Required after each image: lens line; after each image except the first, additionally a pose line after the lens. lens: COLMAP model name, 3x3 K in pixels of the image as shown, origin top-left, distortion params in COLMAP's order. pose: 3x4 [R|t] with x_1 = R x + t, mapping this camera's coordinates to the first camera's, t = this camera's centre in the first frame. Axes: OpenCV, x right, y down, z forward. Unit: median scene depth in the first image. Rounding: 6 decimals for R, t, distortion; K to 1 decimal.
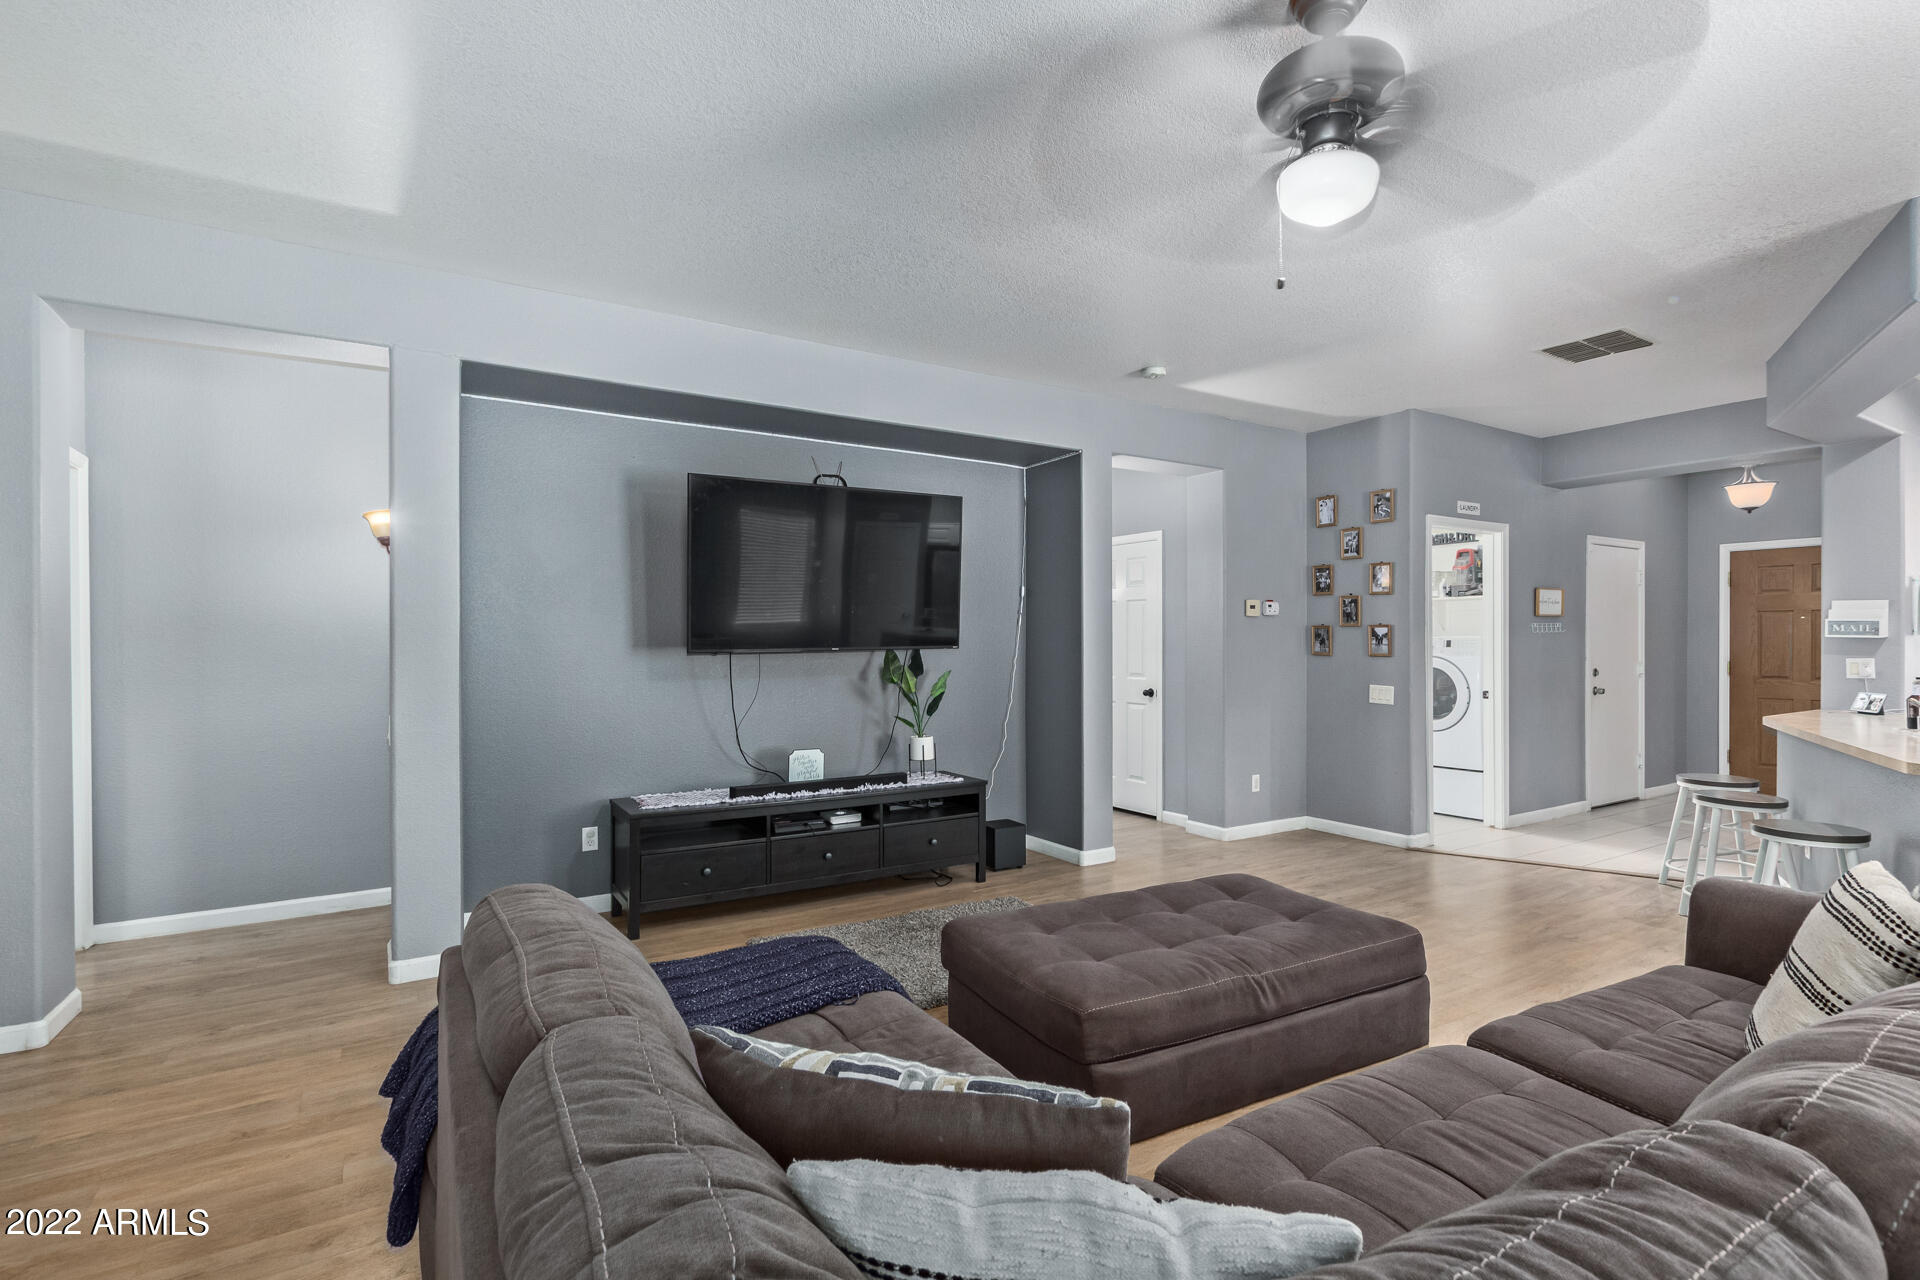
lens RADIAL K [[909.4, 0, 973.6], [0, 909.4, 645.4], [0, 0, 1]] dist [0.007551, 0.000343]
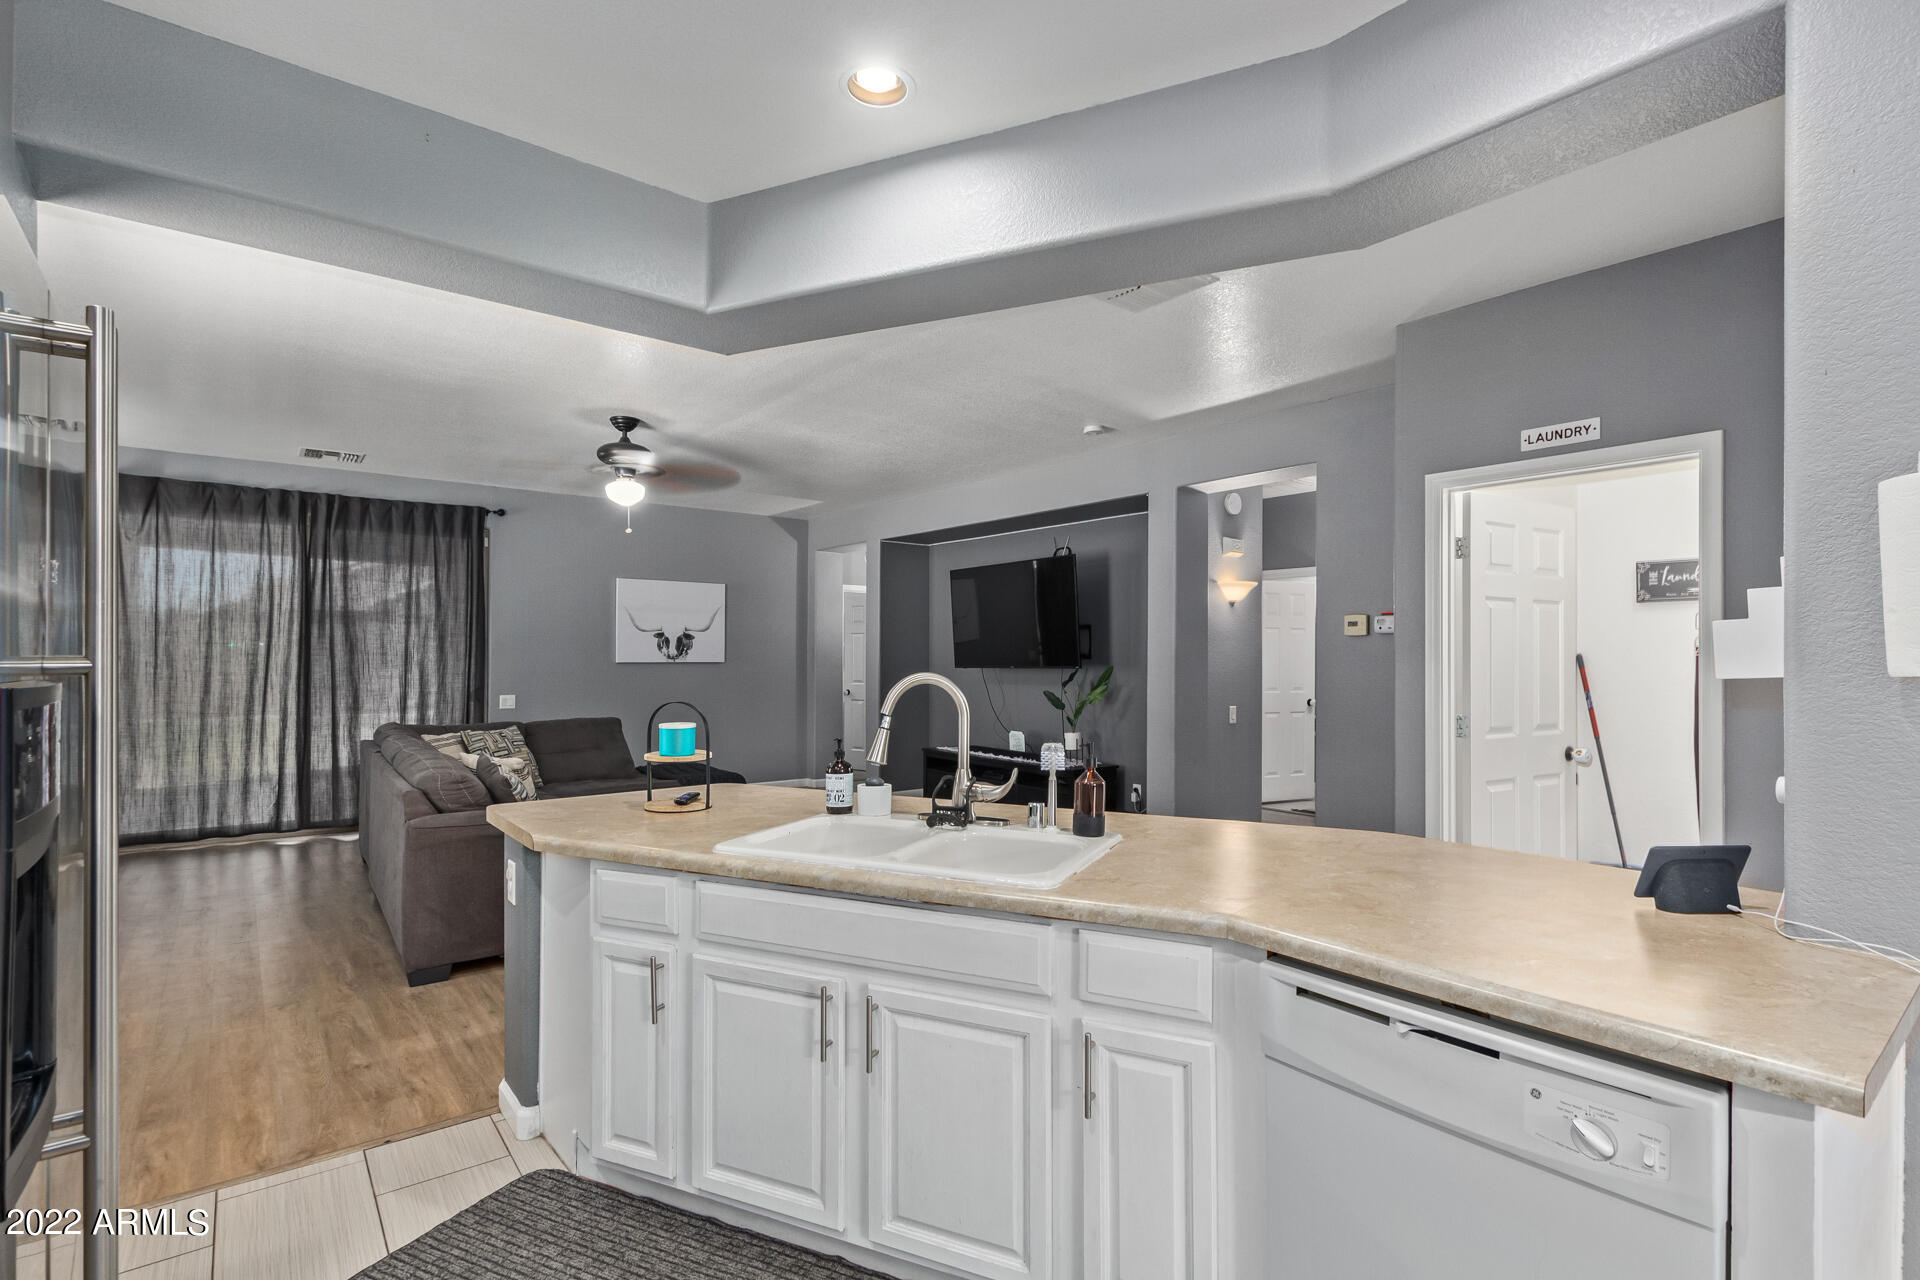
lens RADIAL K [[909.4, 0, 973.6], [0, 909.4, 645.4], [0, 0, 1]] dist [0.007551, 0.000343]
pose [[0.111260, -0.009902, -0.993742, 1.063042], [-0.010240, 0.999886, -0.011110, -0.011313], [0.993739, 0.011412, 0.111146, 0.584416]]
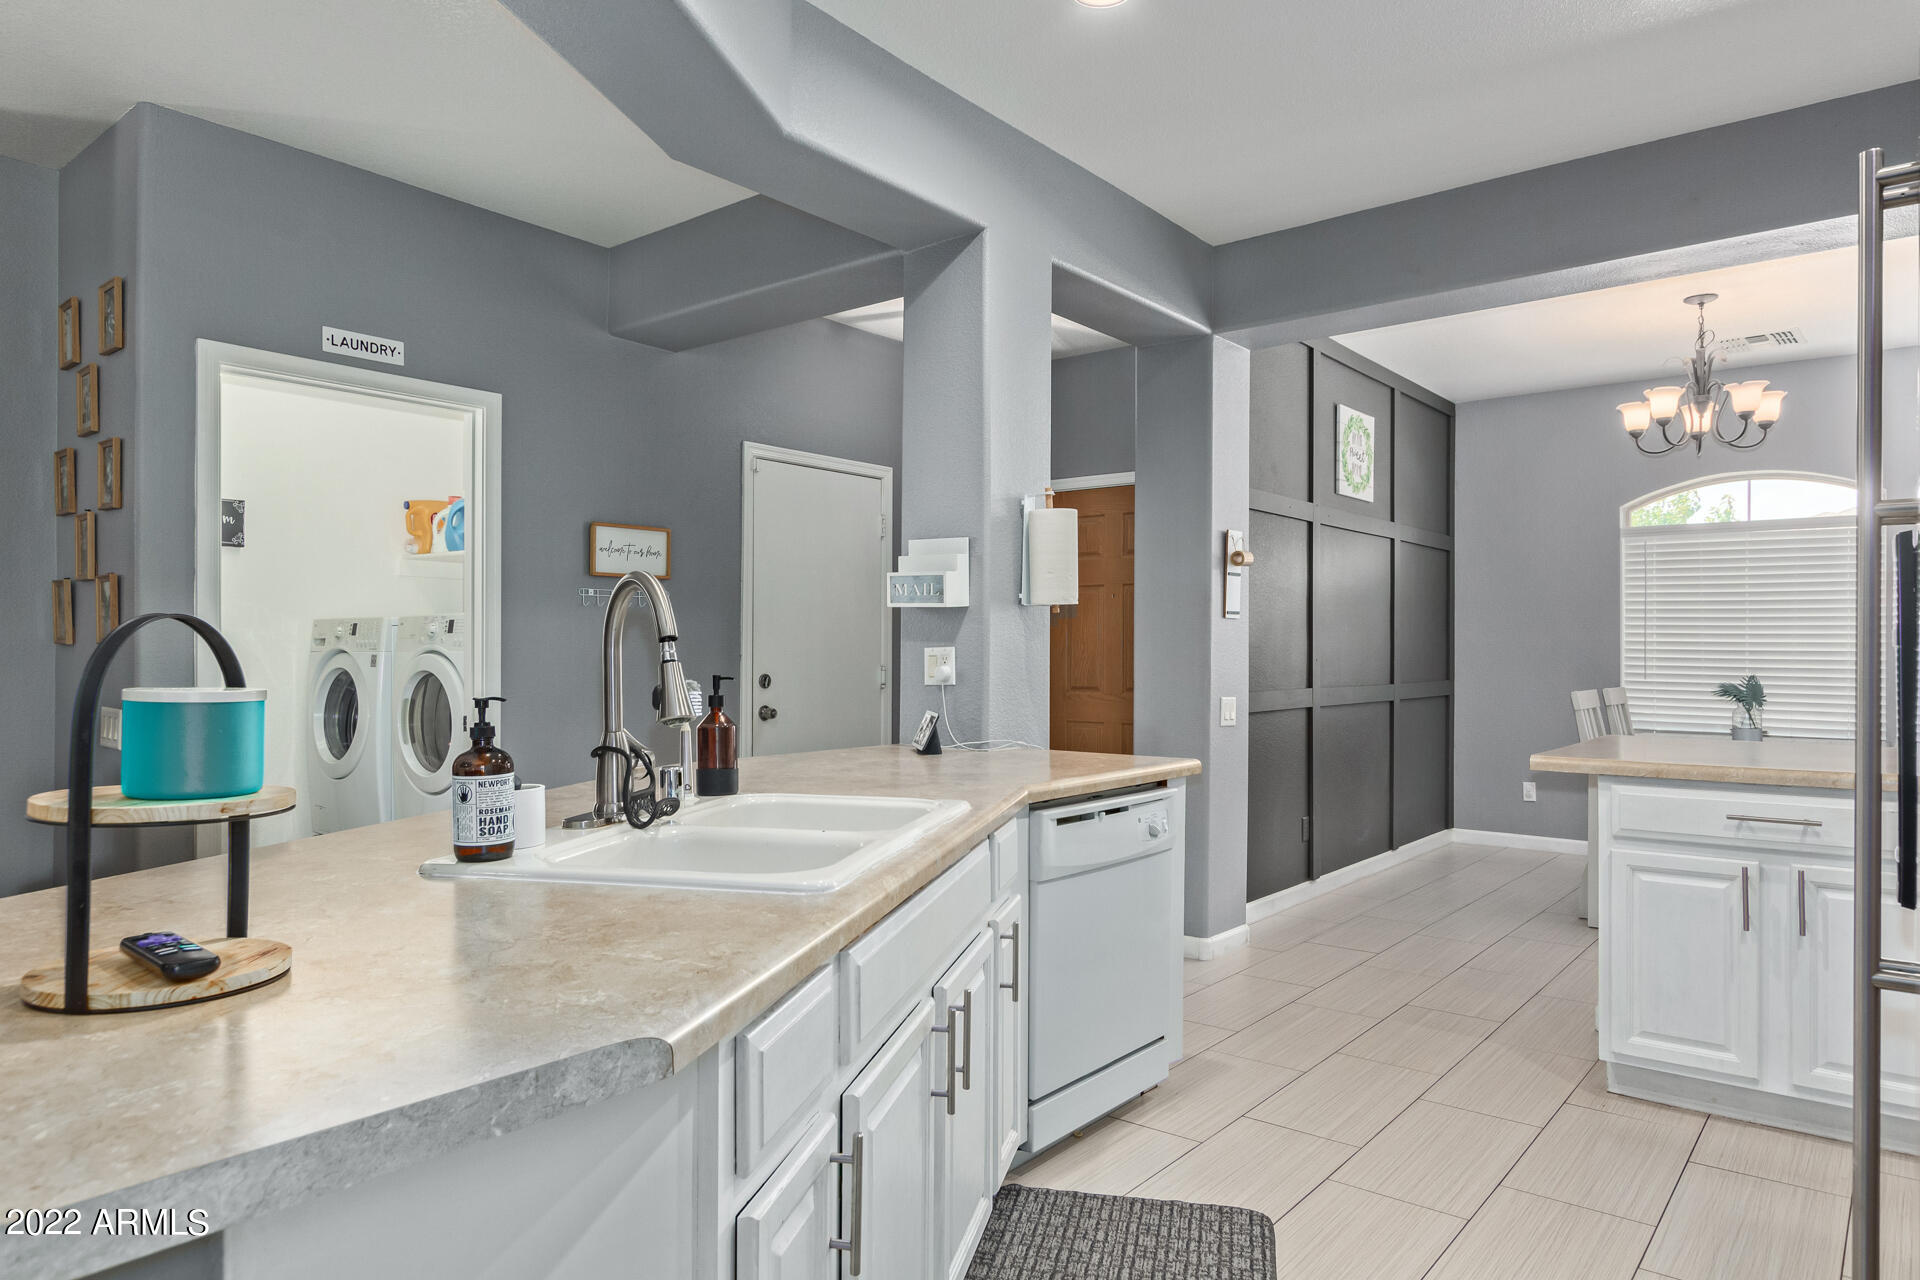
lens RADIAL K [[1174.9, 0, 962.4], [0, 1174.9, 648.9], [0, 0, 1]] dist [0.001825, -0.000228]
pose [[0.949747, 0.007405, 0.312932, 0.655693], [-0.004416, 0.999938, -0.010261, 0.018764], [-0.312988, 0.008363, 0.949720, 0.295492]]
